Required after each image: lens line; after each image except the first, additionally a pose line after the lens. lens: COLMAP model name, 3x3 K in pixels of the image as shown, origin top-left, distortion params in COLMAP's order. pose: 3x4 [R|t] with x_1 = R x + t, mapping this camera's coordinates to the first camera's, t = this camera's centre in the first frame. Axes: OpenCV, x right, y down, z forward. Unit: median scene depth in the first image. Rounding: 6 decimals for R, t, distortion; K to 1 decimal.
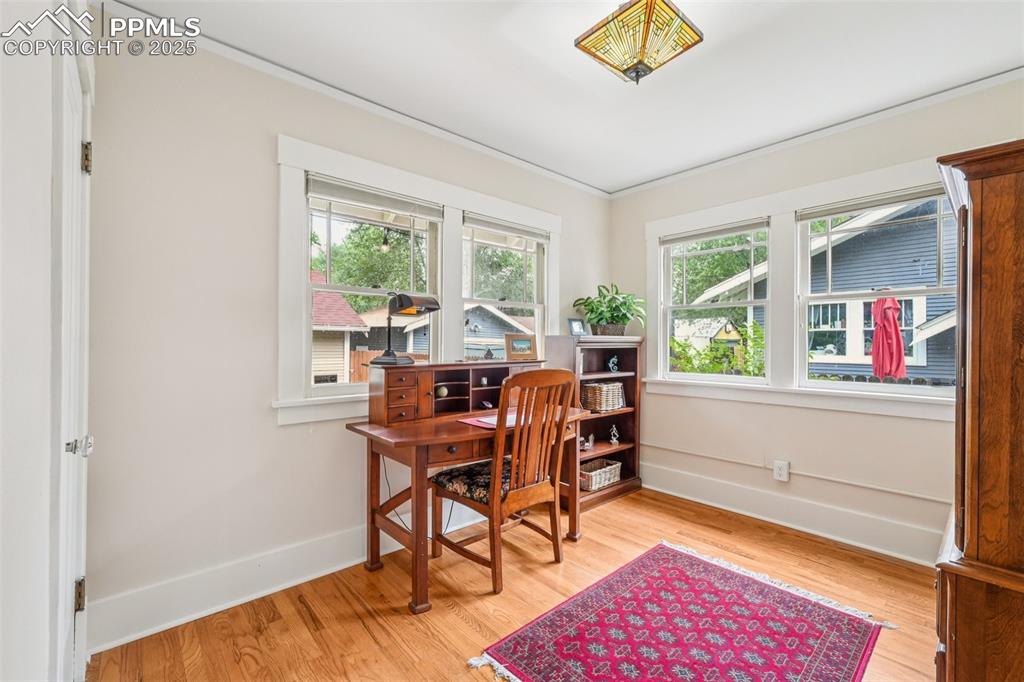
lens RADIAL K [[439.5, 0, 511.2], [0, 439.5, 342.0], [0, 0, 1]] dist [-0.002331, 0.000345]
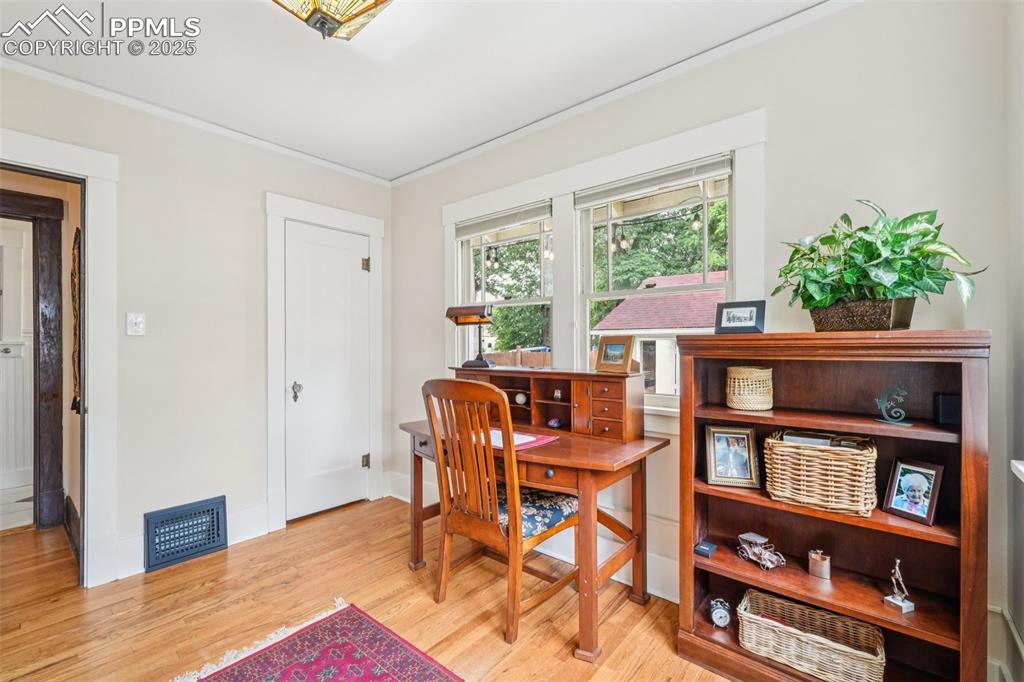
lens RADIAL K [[439.5, 0, 510.4], [0, 439.5, 343.1], [0, 0, 1]] dist [-0.002331, 0.000345]
pose [[0.131645, -0.004653, -0.991286, 0.745379], [0.009225, 0.999951, -0.003468, -0.005698], [0.991254, -0.008688, 0.131681, 0.791691]]
